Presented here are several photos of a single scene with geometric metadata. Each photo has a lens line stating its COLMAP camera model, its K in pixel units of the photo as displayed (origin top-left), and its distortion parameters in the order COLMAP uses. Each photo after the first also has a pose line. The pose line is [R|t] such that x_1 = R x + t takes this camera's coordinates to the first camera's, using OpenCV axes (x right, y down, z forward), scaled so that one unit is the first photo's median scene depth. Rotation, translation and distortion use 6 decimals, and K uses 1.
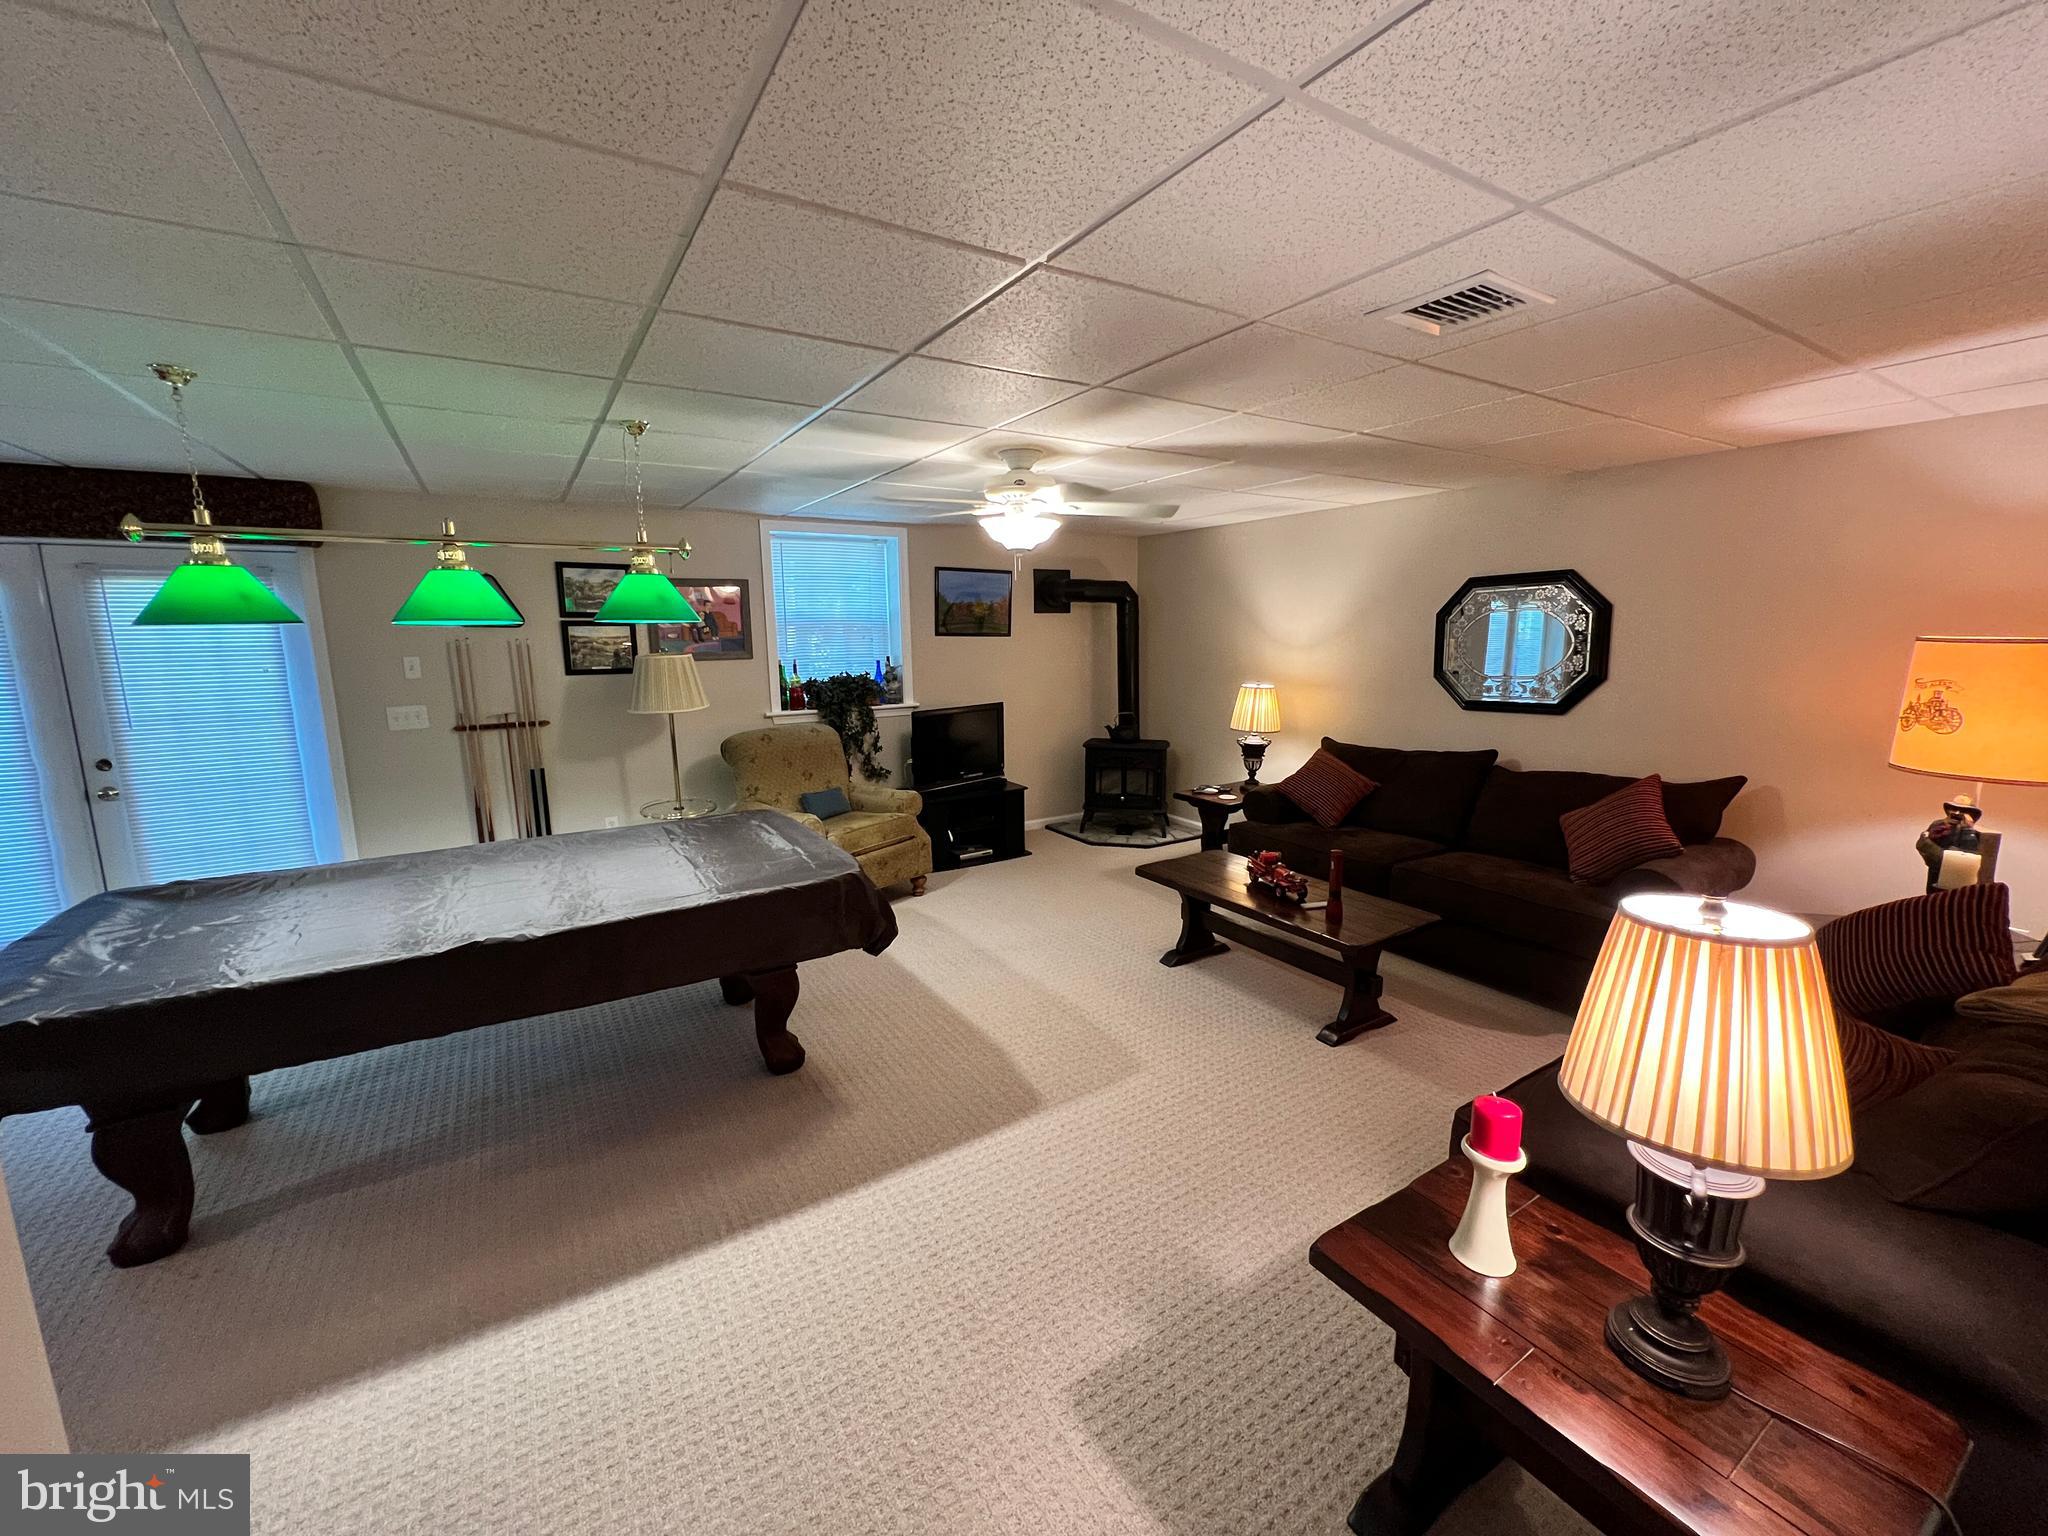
lens RADIAL K [[821.3, 0, 1018.0], [0, 821.3, 766.0], [0, 0, 1]] dist [-0.001983, 0.000381]
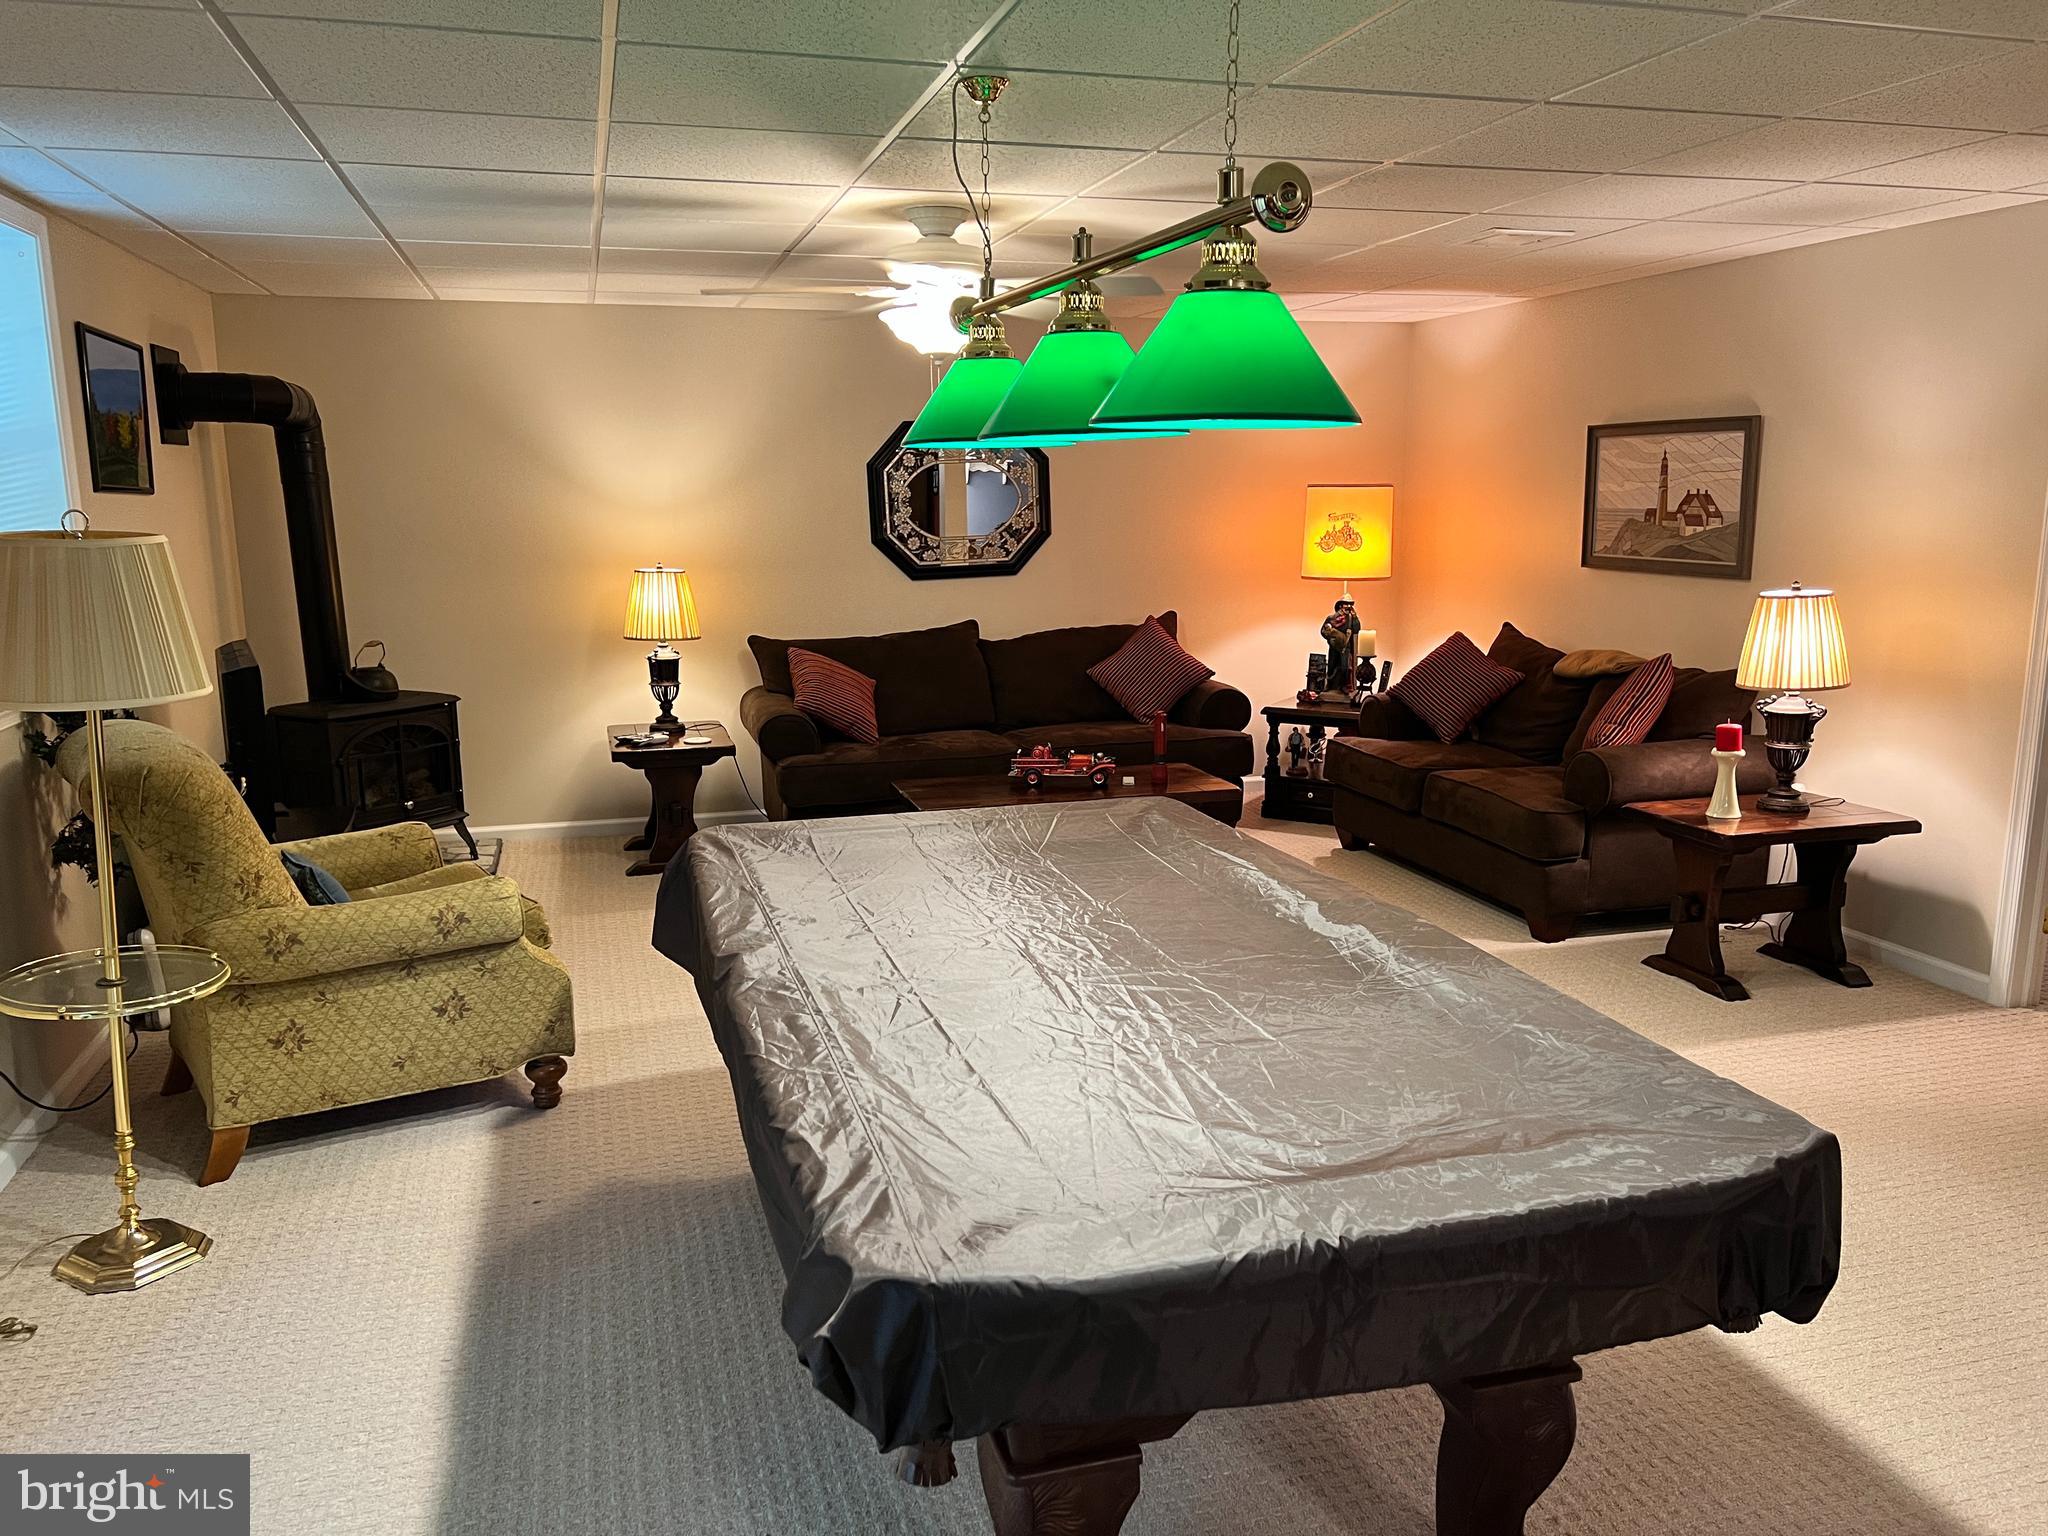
lens RADIAL K [[1512.5, 0, 1024.0], [0, 1512.5, 768.0], [0, 0, 1]] dist [0.005207, -0.001158]
pose [[0.272672, -0.165429, 0.947778, -0.960645], [0.166943, 0.978299, 0.122727, -0.051380], [-0.947512, 0.124761, 0.294372, 0.464176]]
